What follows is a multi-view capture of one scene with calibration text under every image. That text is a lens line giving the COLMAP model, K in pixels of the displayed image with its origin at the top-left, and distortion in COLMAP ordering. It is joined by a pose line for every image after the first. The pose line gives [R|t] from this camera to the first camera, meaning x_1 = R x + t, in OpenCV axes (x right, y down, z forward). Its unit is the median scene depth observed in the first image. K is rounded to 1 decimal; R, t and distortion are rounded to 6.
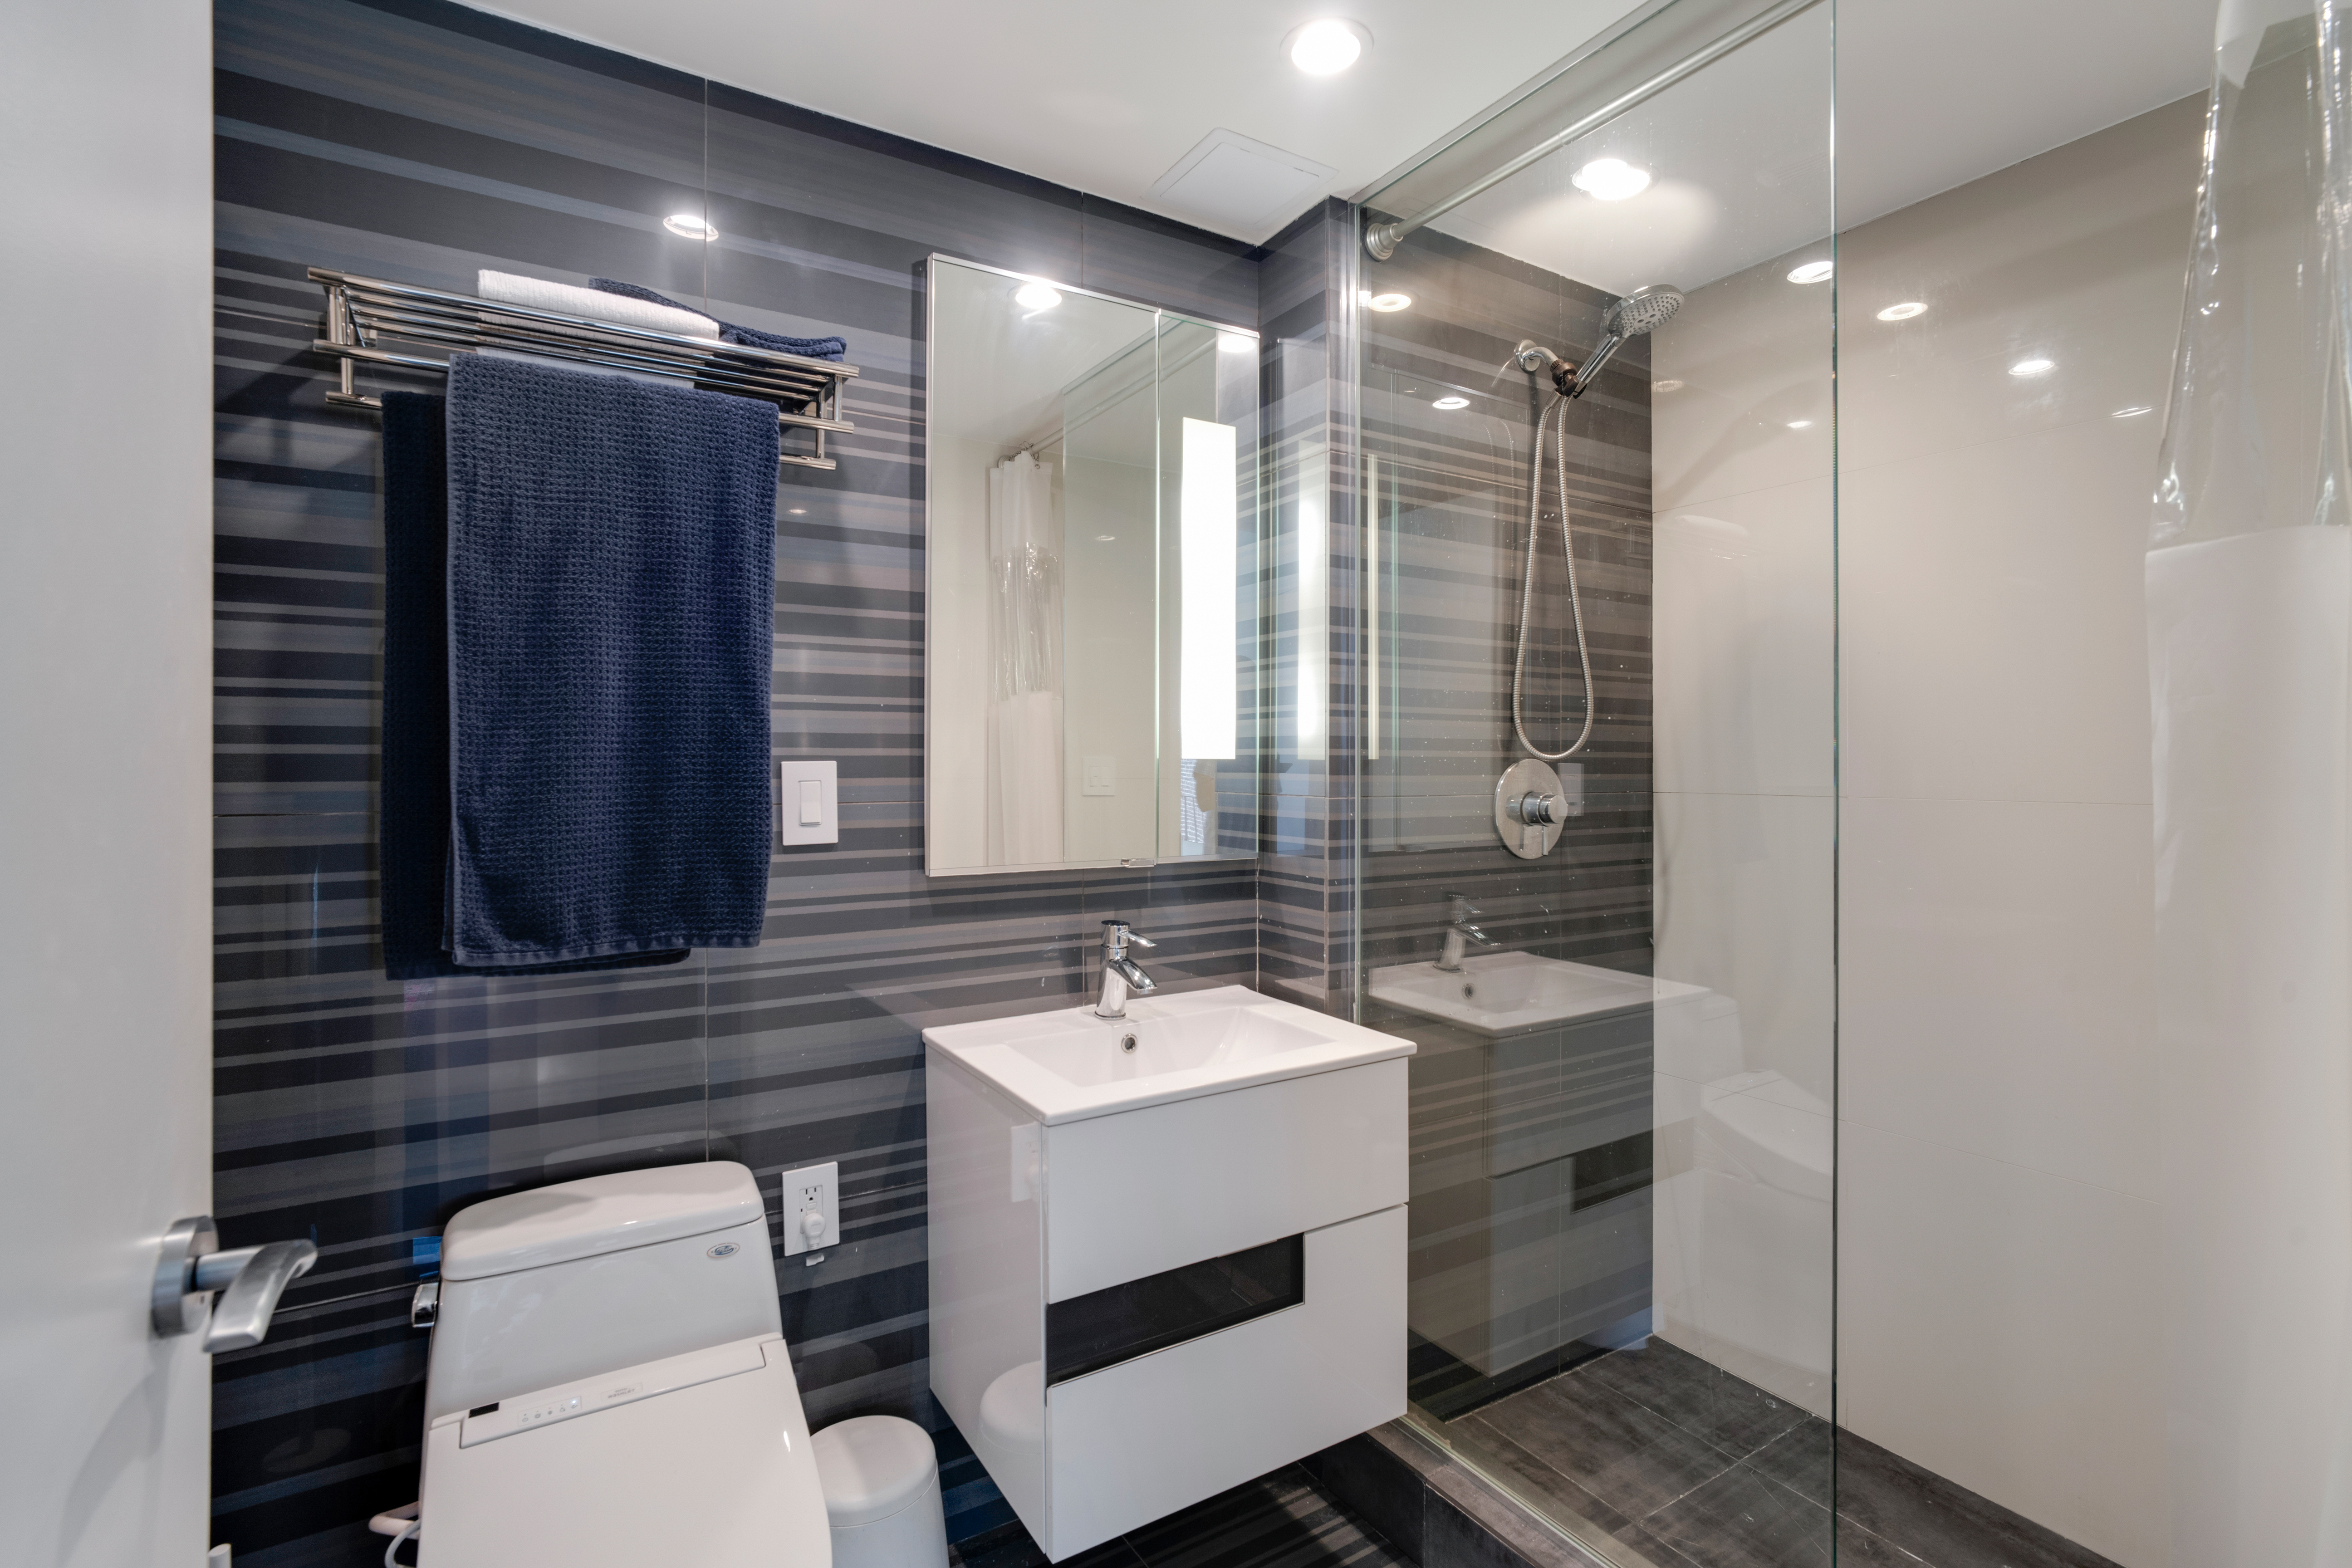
lens RADIAL K [[1103.7, 0, 1171.5], [0, 1103.7, 773.3], [0, 0, 1]] dist [-0.021748, 0.009601]
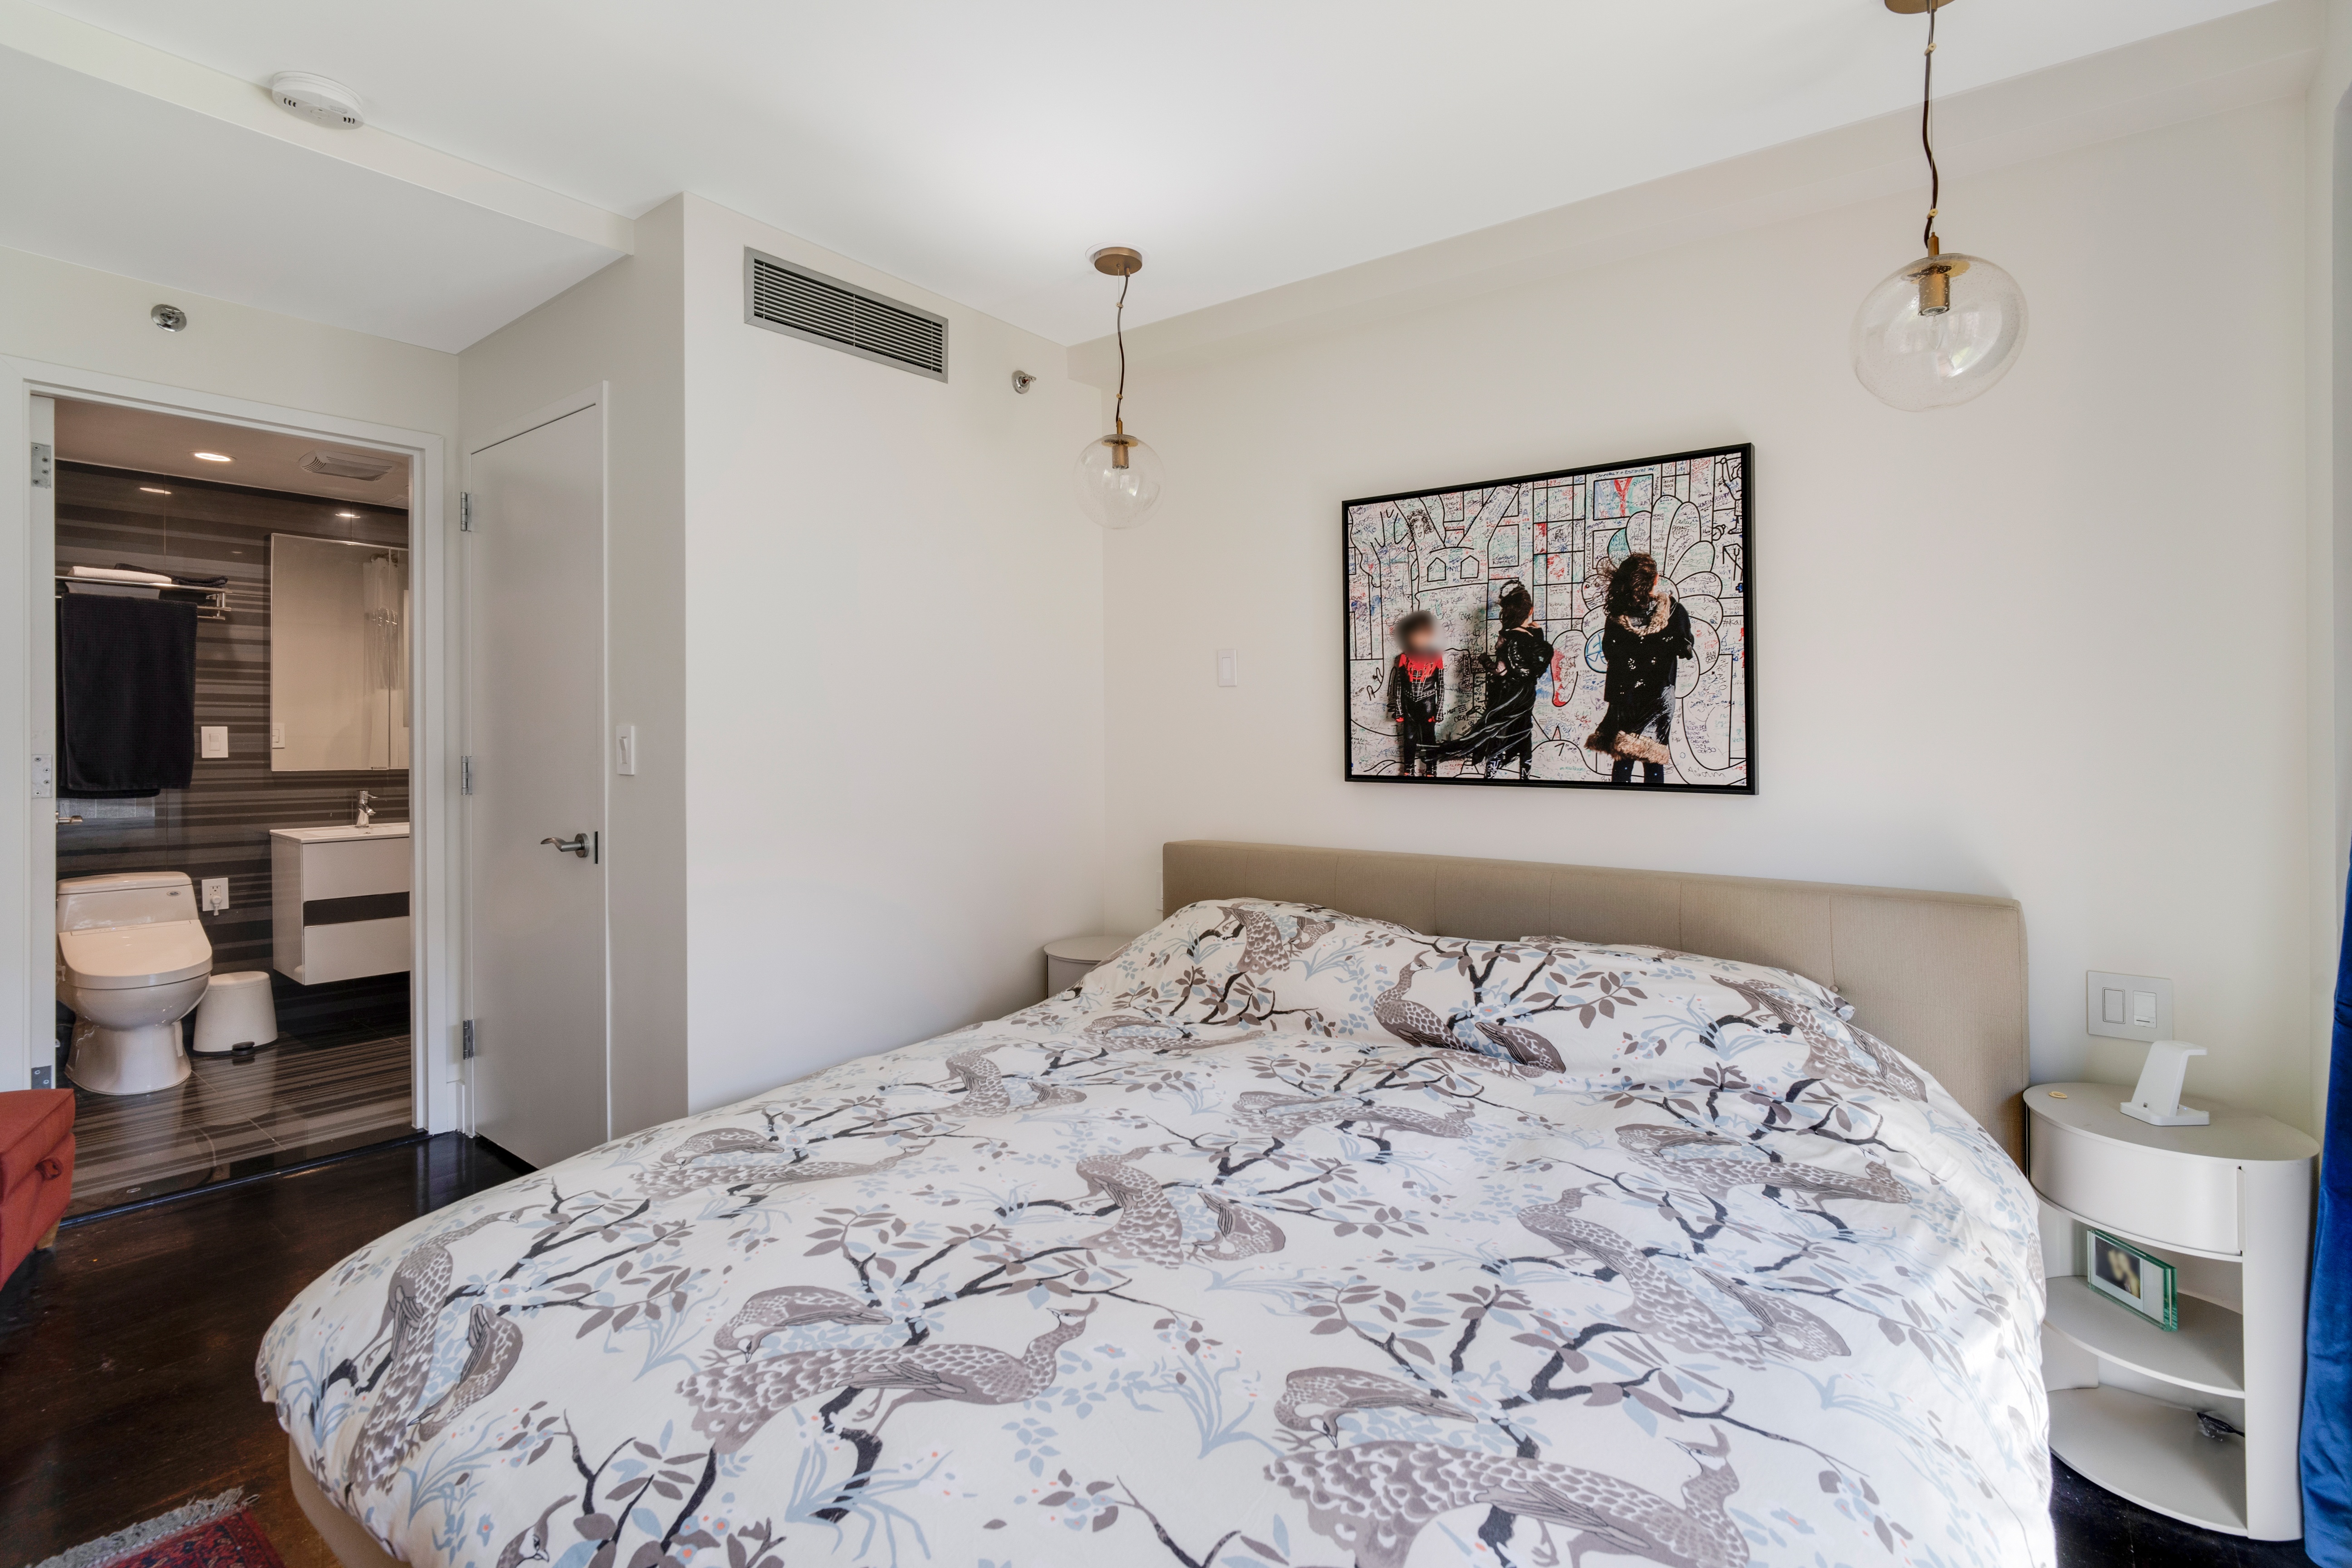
lens RADIAL K [[1103.7, 0, 1177.1], [0, 1103.7, 759.4], [0, 0, 1]] dist [-0.021748, 0.009601]
pose [[0.936505, -0.001548, 0.350651, 0.904207], [0.000281, 0.999993, 0.003664, 0.057891], [-0.350654, -0.003333, 0.936499, -2.235398]]
